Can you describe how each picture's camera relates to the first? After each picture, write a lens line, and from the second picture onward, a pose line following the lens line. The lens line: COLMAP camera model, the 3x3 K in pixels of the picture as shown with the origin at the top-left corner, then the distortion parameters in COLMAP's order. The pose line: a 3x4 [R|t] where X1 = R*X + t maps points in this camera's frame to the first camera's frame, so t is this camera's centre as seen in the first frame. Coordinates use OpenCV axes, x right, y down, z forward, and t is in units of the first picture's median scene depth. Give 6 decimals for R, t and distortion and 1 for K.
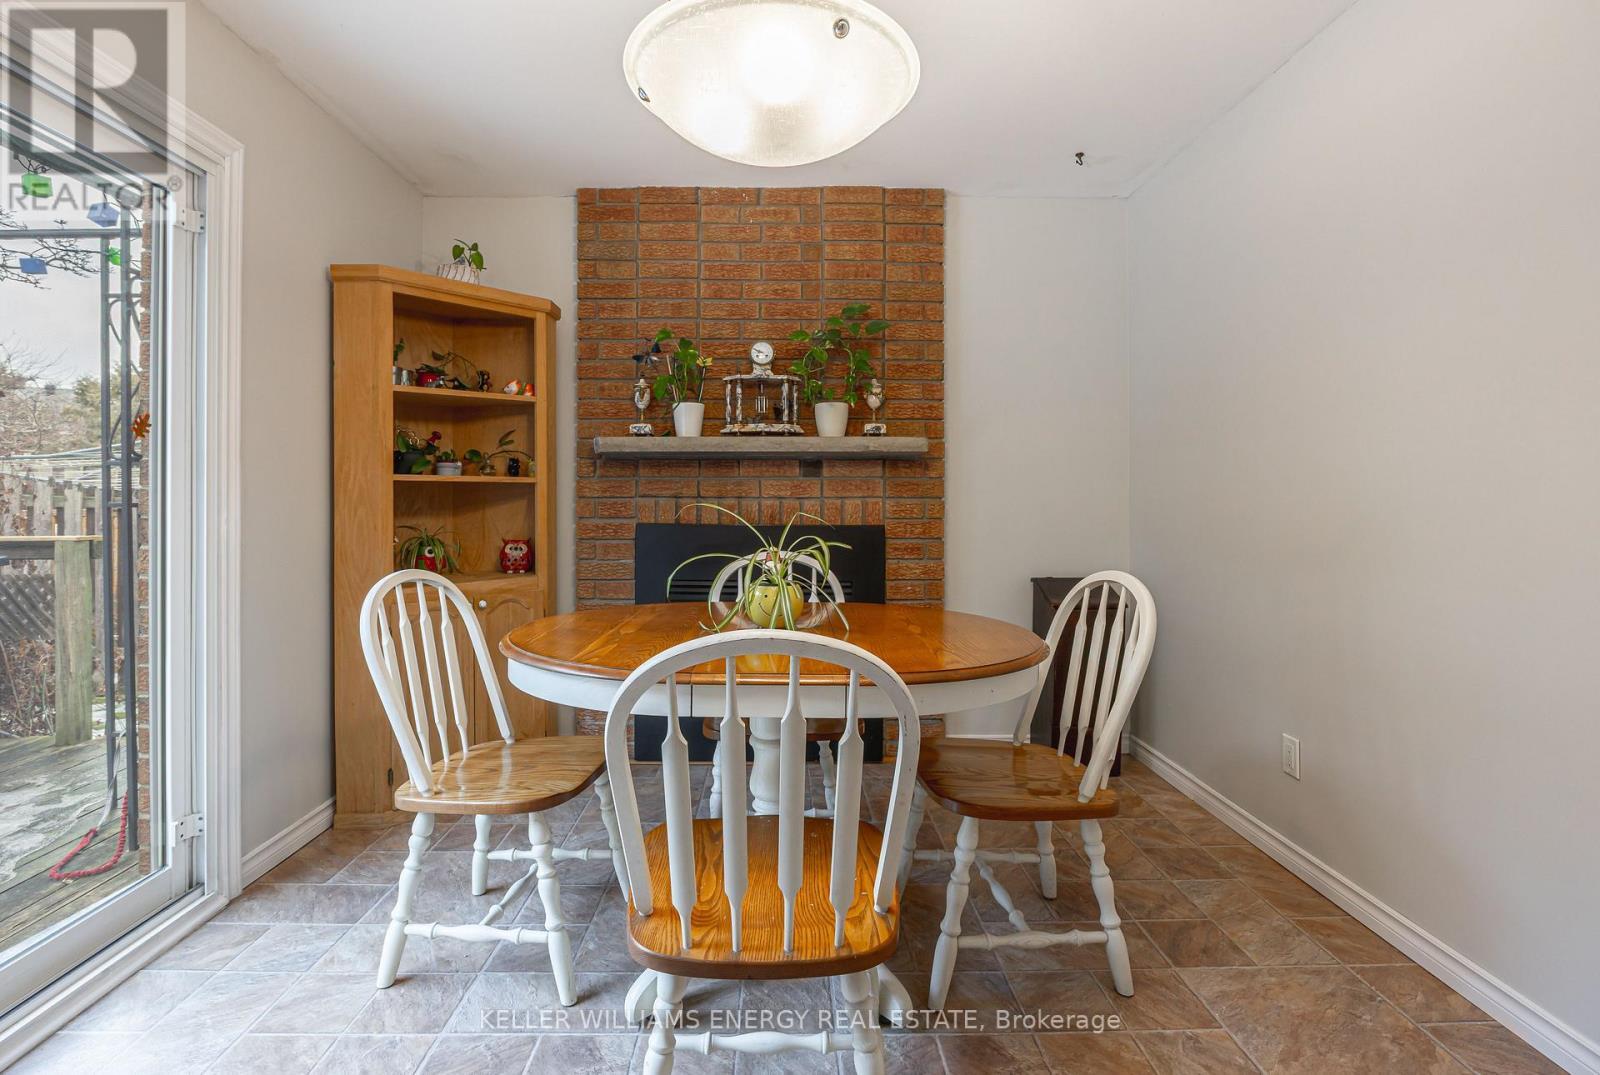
lens RADIAL K [[729.7, 0, 796.6], [0, 729.7, 505.7], [0, 0, 1]] dist [-0.002841, -0.000093]
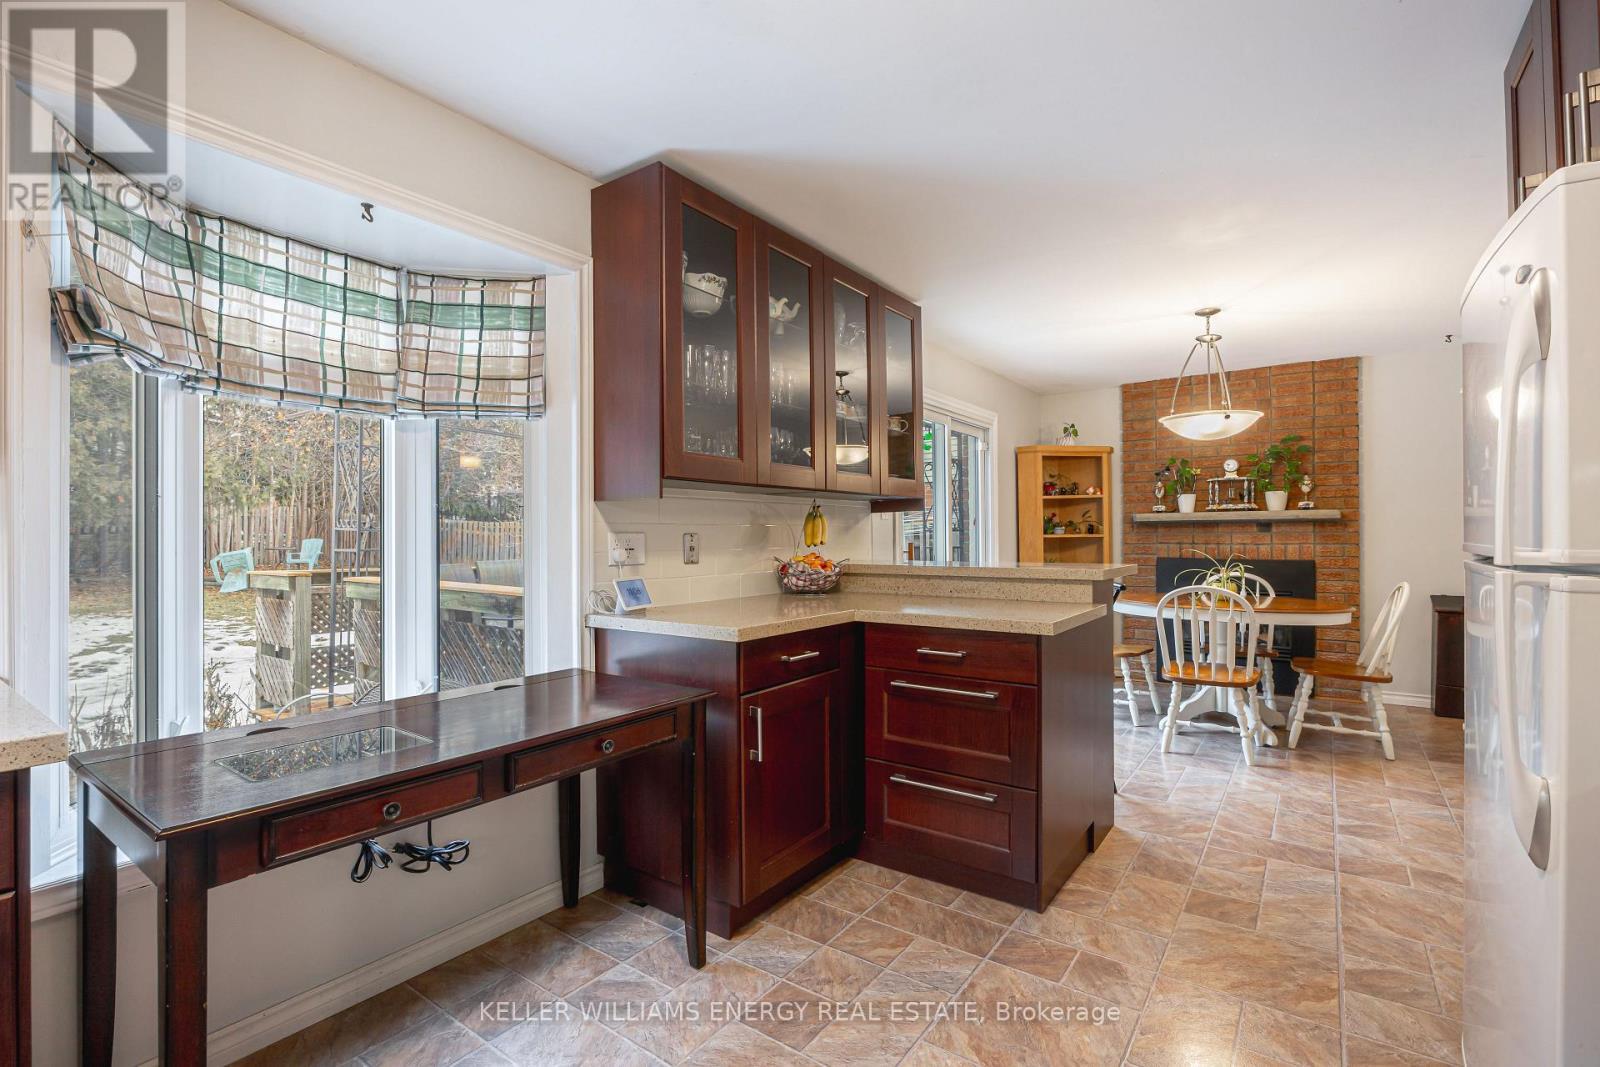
lens RADIAL K [[730.4, 0, 802.4], [0, 730.4, 531.6], [0, 0, 1]] dist [-0.003196, -0.000085]
pose [[0.796446, -0.010099, -0.604626, 0.200422], [0.003534, 0.999921, -0.012045, -0.024163], [0.604700, 0.007457, 0.796419, -1.101878]]
